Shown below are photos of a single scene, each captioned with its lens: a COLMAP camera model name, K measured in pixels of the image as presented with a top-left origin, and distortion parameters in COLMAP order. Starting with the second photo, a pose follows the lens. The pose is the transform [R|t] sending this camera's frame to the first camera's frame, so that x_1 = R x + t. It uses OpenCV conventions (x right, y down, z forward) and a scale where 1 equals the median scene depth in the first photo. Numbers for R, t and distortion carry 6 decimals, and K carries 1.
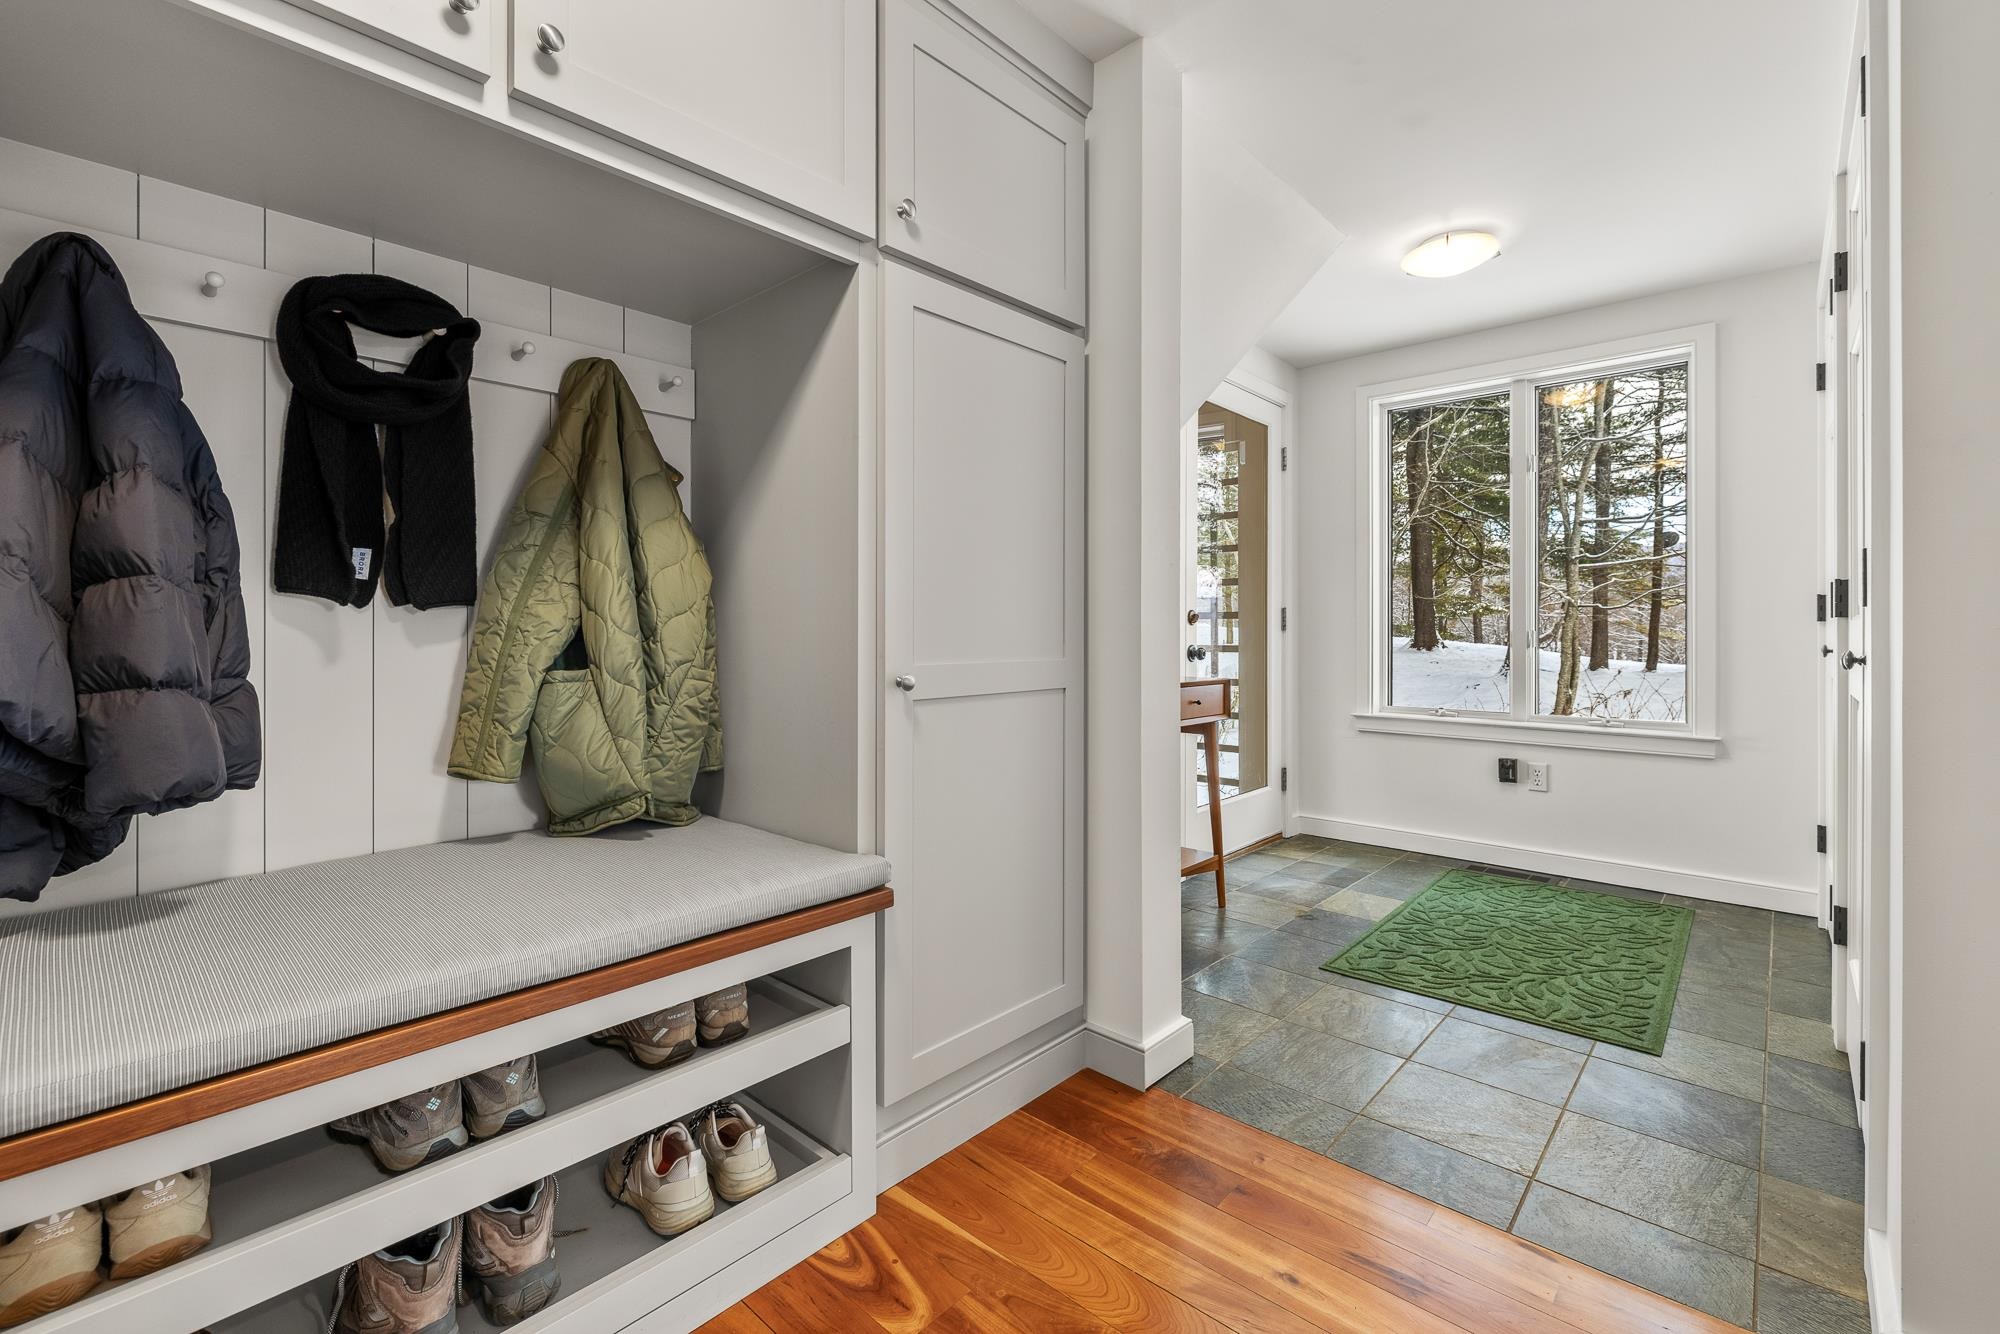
lens RADIAL K [[860.8, 0, 1012.9], [0, 860.8, 639.6], [0, 0, 1]] dist [-0.003753, 0.000344]
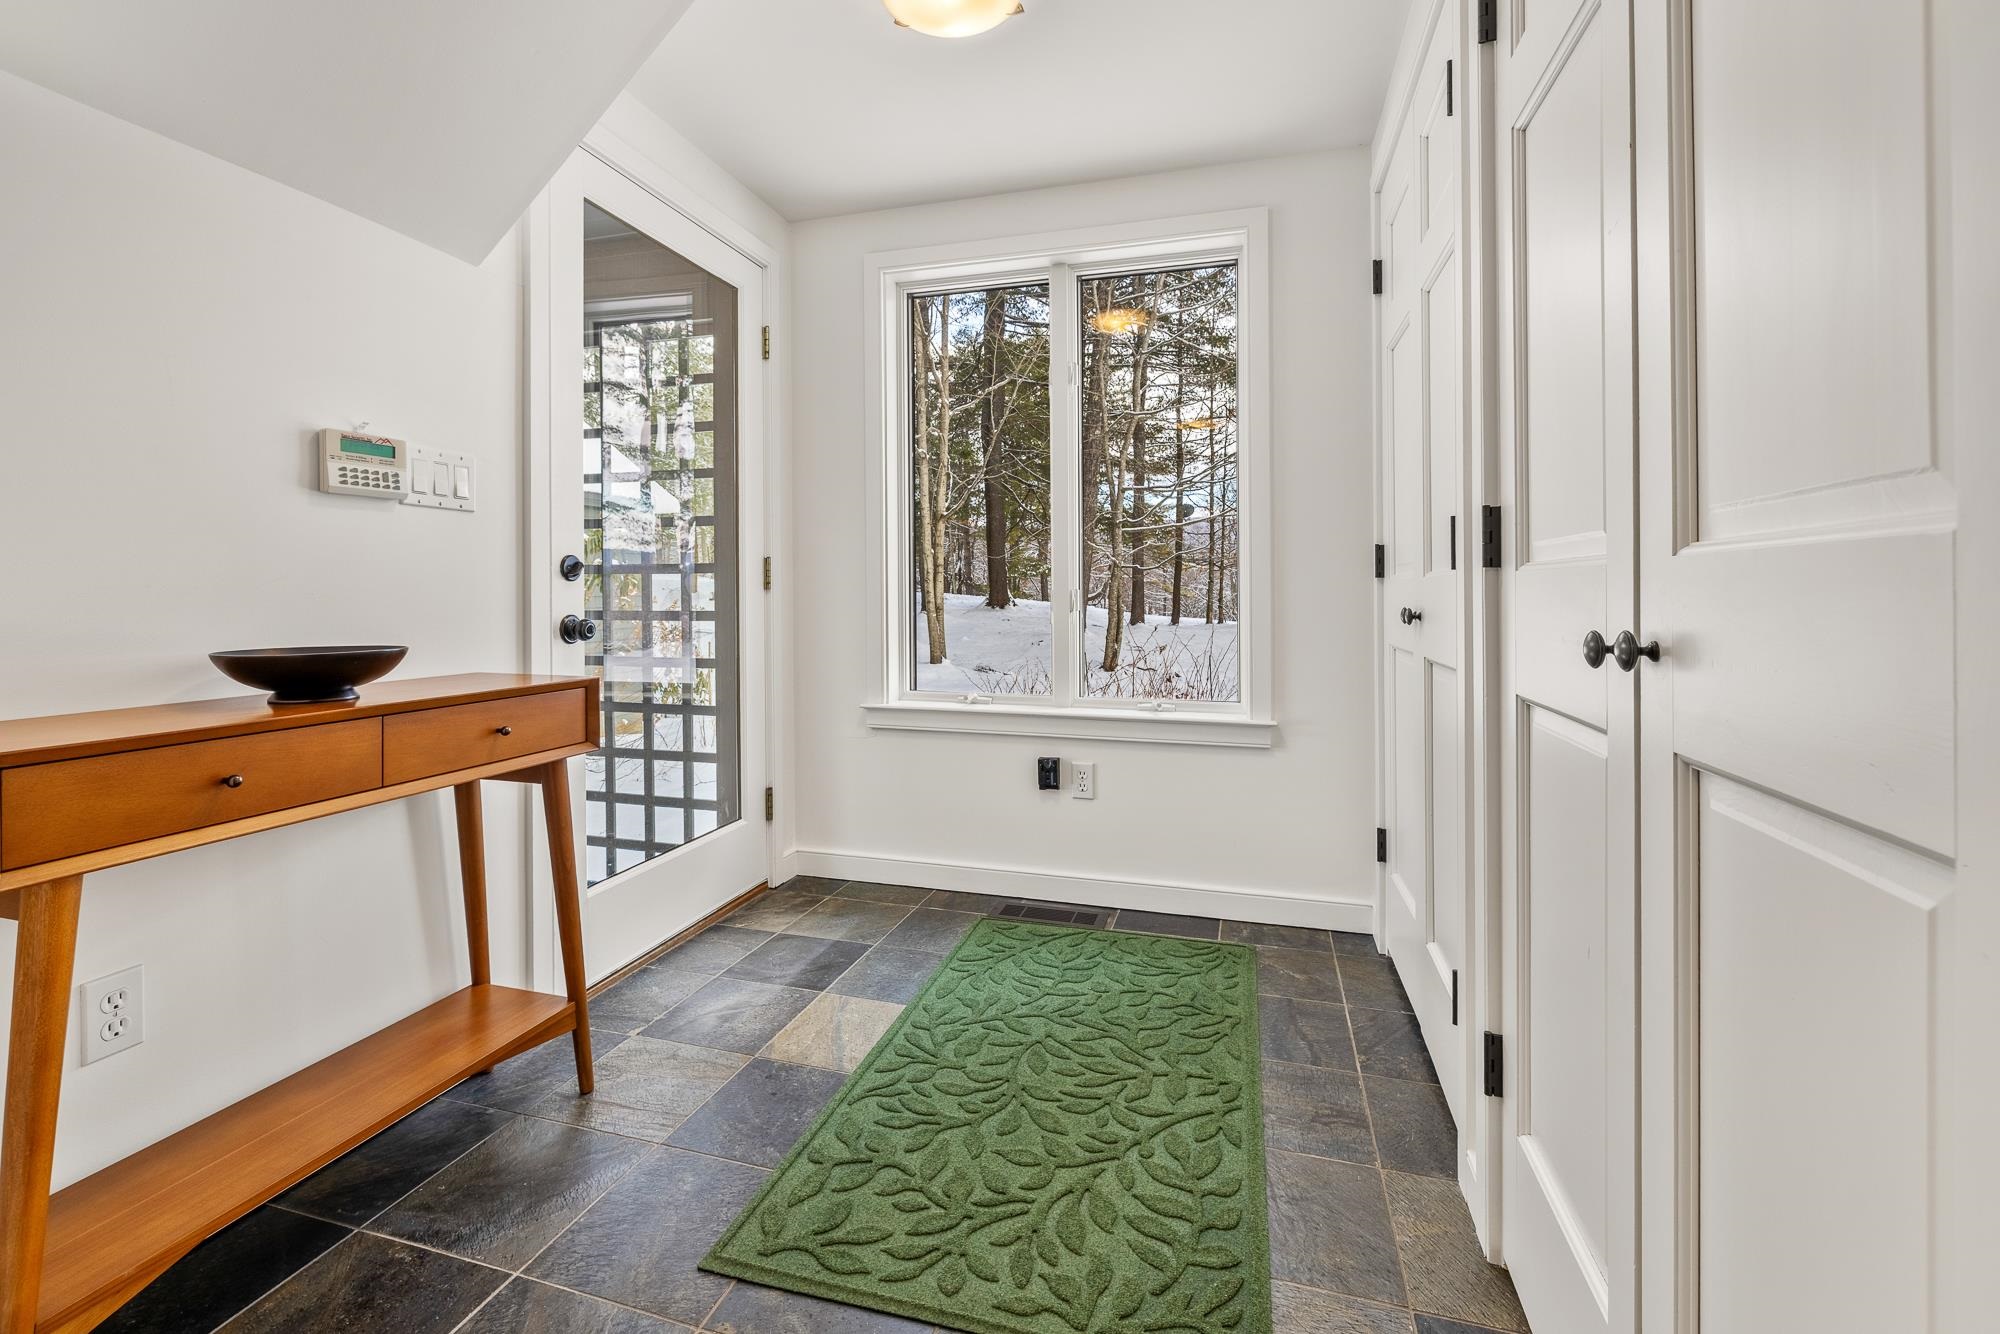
lens RADIAL K [[860.8, 0, 1009.9], [0, 860.8, 593.1], [0, 0, 1]] dist [-0.003753, 0.000344]
pose [[0.898878, -0.003395, 0.438187, 0.186268], [0.006301, 0.999967, -0.005178, -0.003266], [-0.438154, 0.007415, 0.898869, 0.290568]]
